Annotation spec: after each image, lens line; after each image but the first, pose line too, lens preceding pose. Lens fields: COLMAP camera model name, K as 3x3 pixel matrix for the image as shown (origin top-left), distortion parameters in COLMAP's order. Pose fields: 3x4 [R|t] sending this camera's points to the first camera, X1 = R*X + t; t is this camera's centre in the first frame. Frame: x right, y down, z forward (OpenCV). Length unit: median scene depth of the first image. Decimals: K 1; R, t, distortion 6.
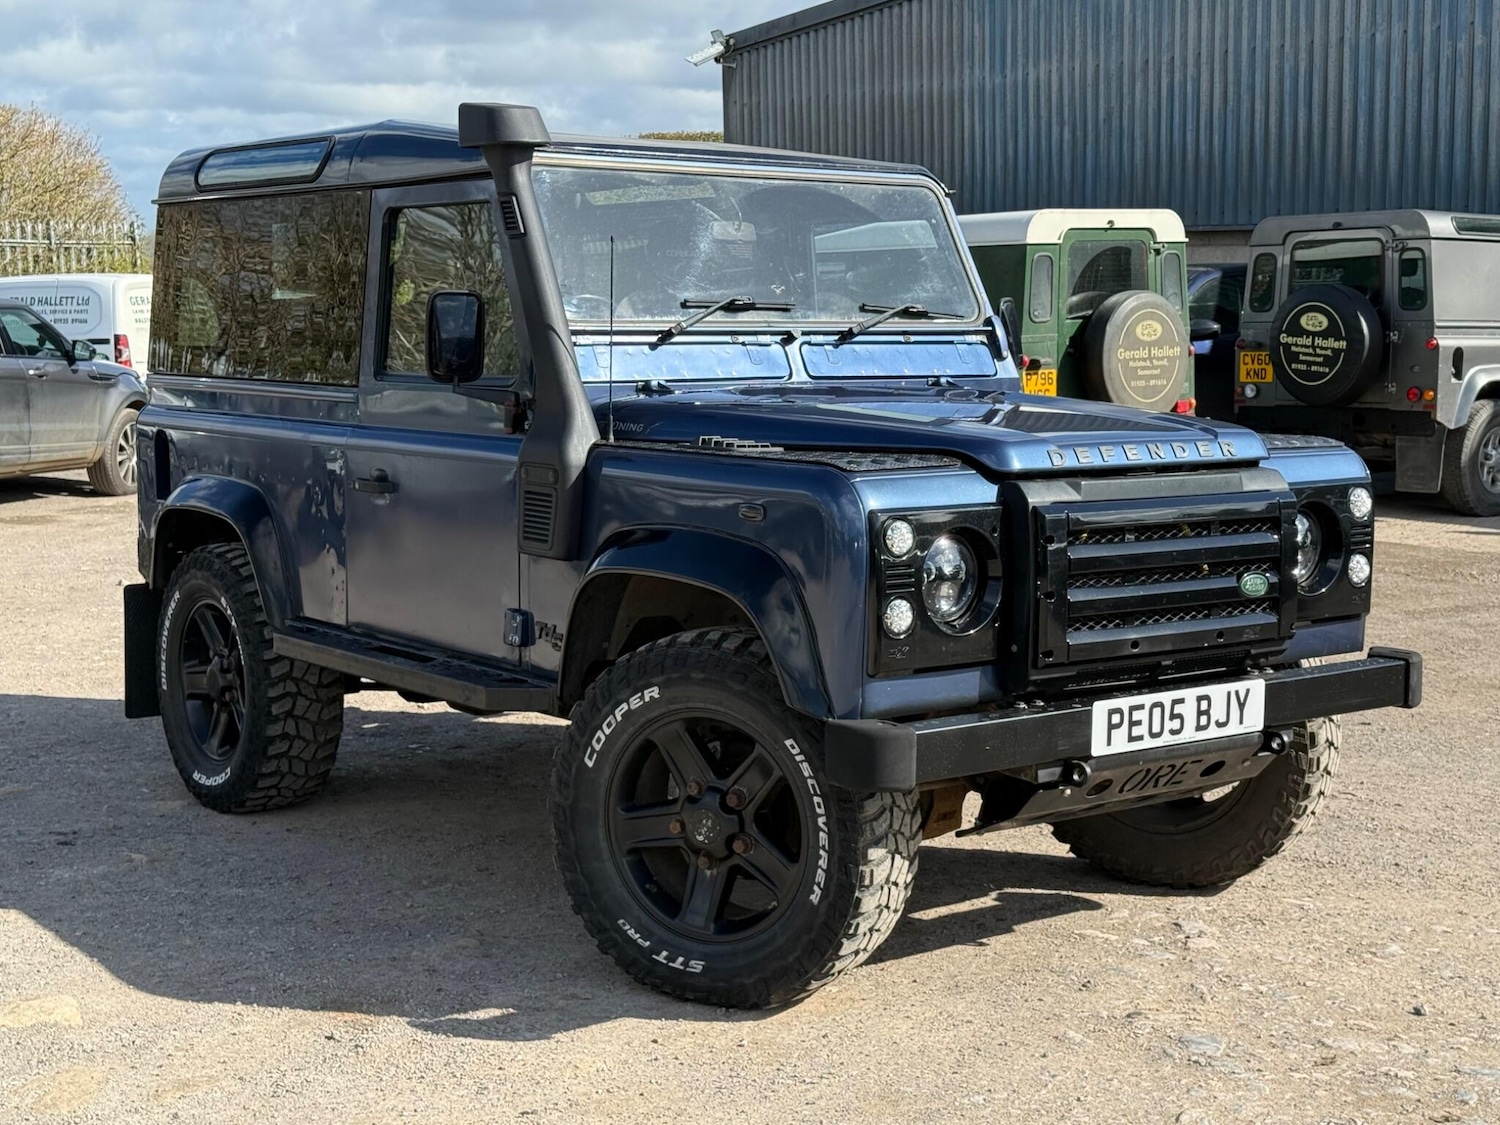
lens RADIAL K [[2210.7, 0, 762.2], [0, 2210.7, 555.3], [0, 0, 1]] dist [0.014148, 0.545794]
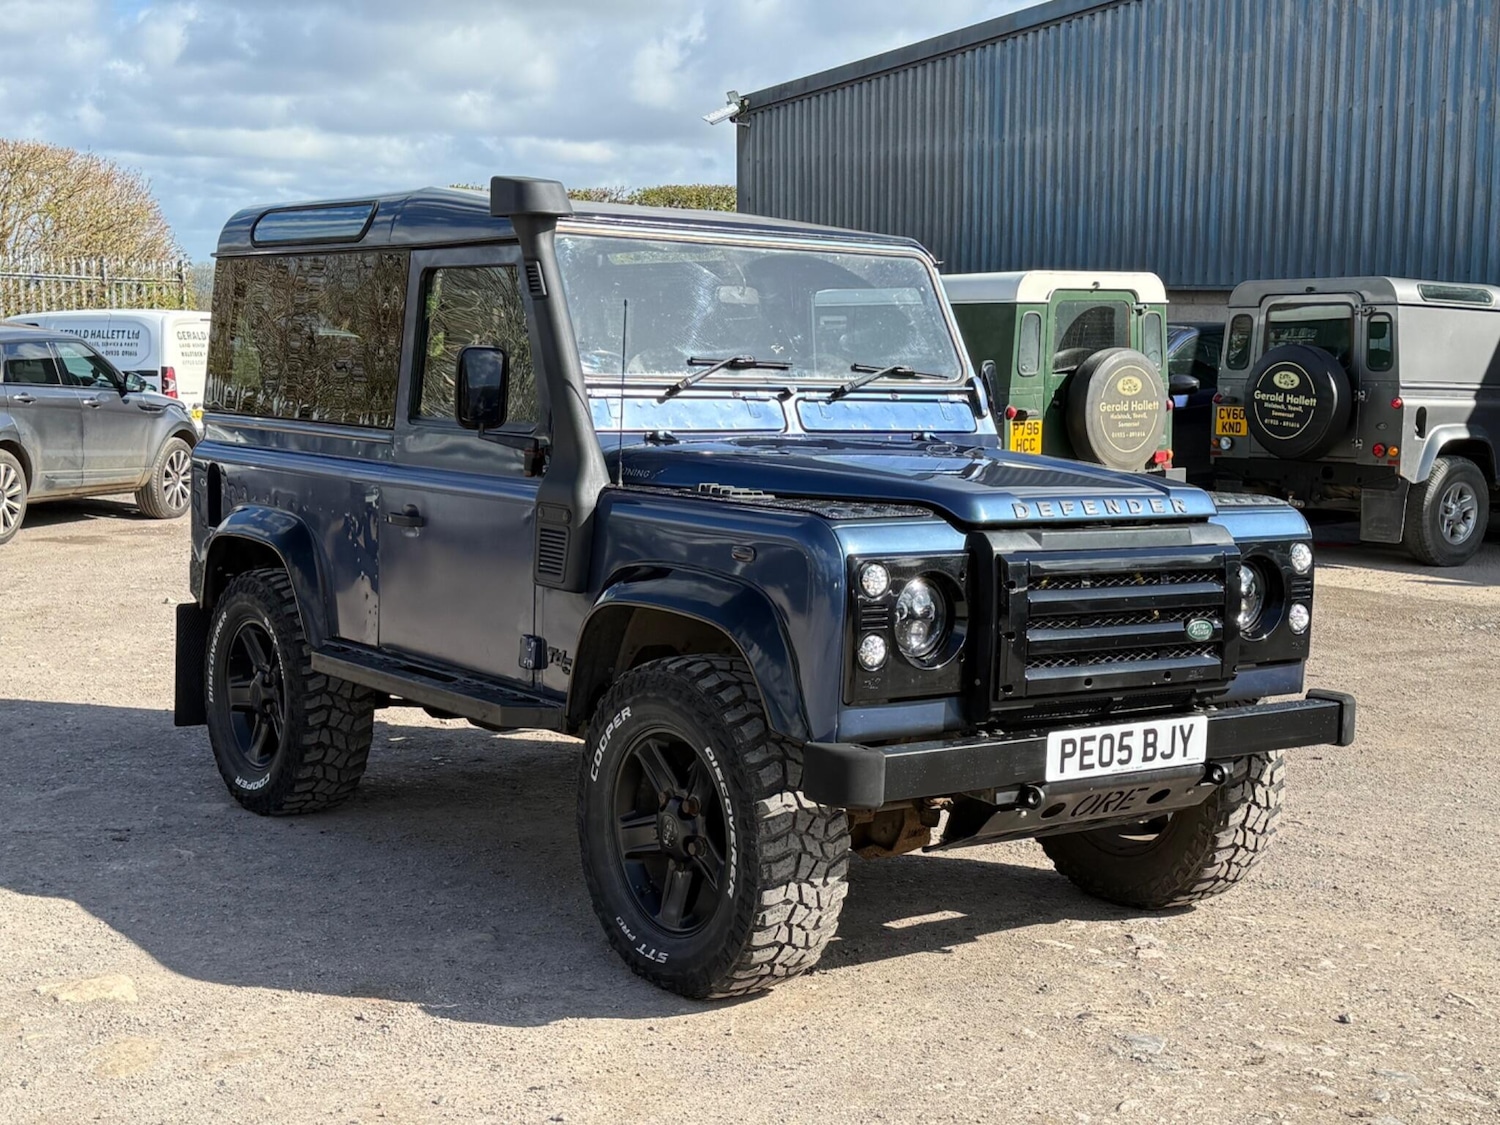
lens RADIAL K [[2091.5, 0, 737.2], [0, 2091.5, 593.6], [0, 0, 1]] dist [0.141238, -0.160110]
pose [[0.999653, 0.022307, -0.014034, 0.006189], [-0.022250, 0.999744, 0.004185, -0.003731], [0.014124, -0.003871, 0.999893, -0.046561]]
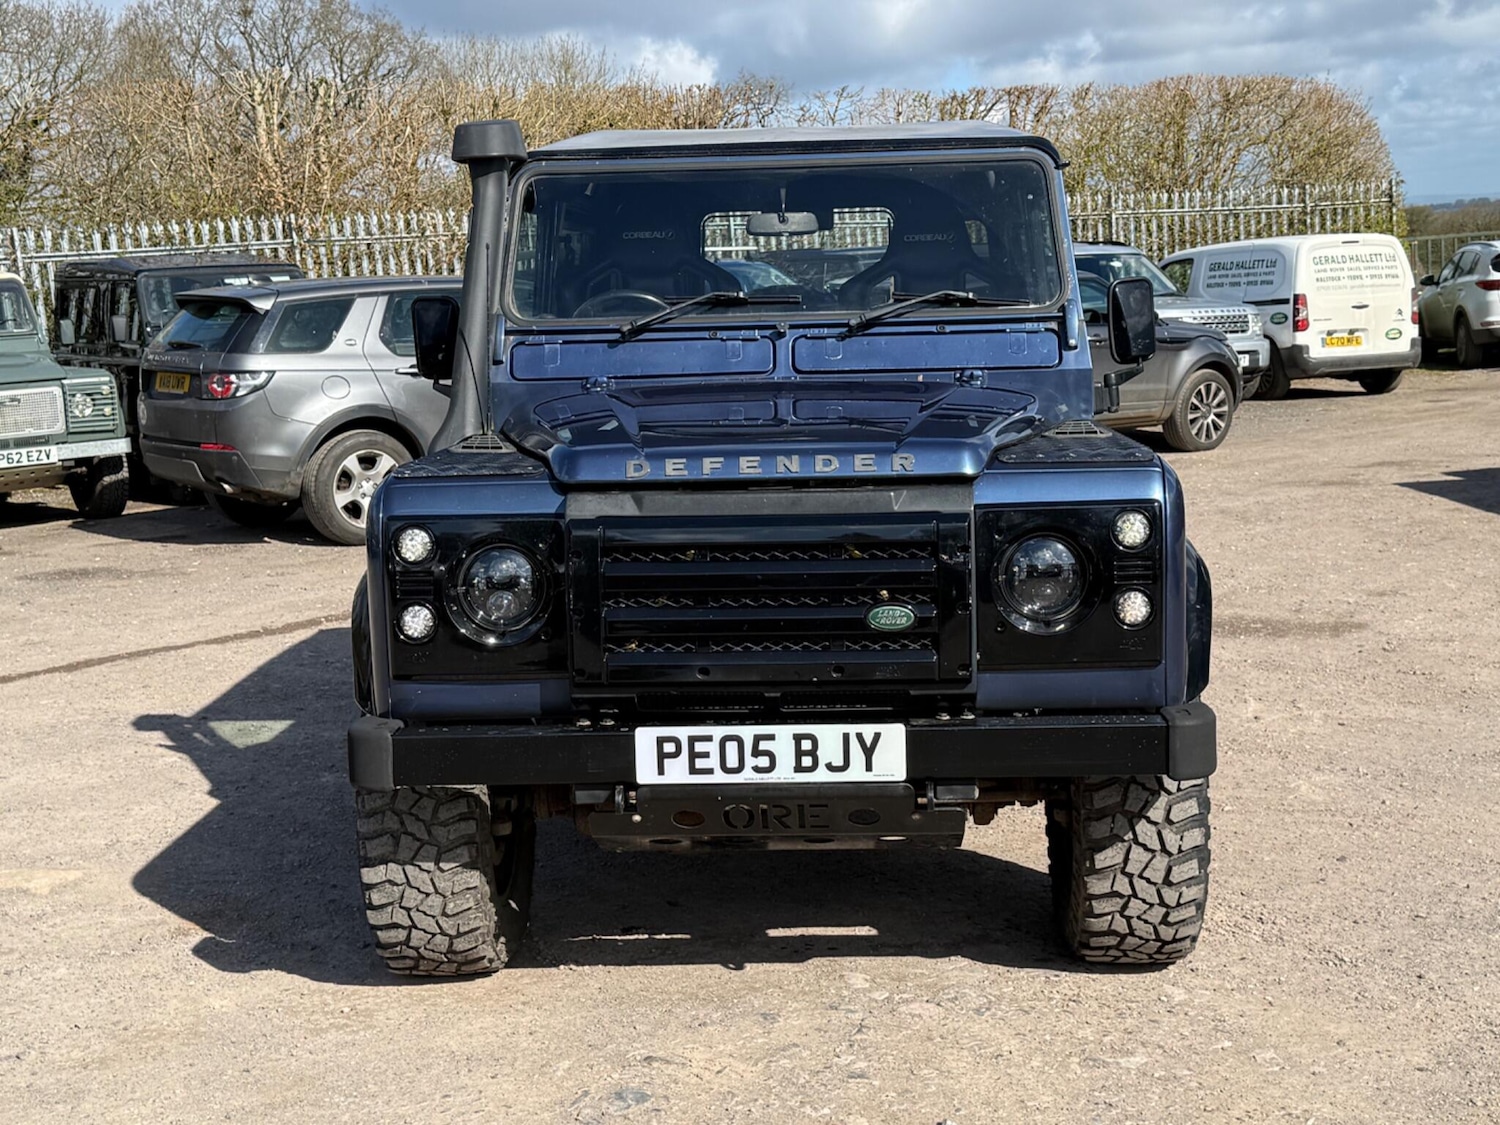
lens RADIAL K [[2091.5, 0, 737.2], [0, 2091.5, 593.6], [0, 0, 1]] dist [0.141238, -0.160110]
pose [[0.764701, 0.067206, -0.640871, 0.670159], [-0.036797, 0.997478, 0.060694, -0.042318], [0.643334, -0.022830, 0.765245, 0.297017]]
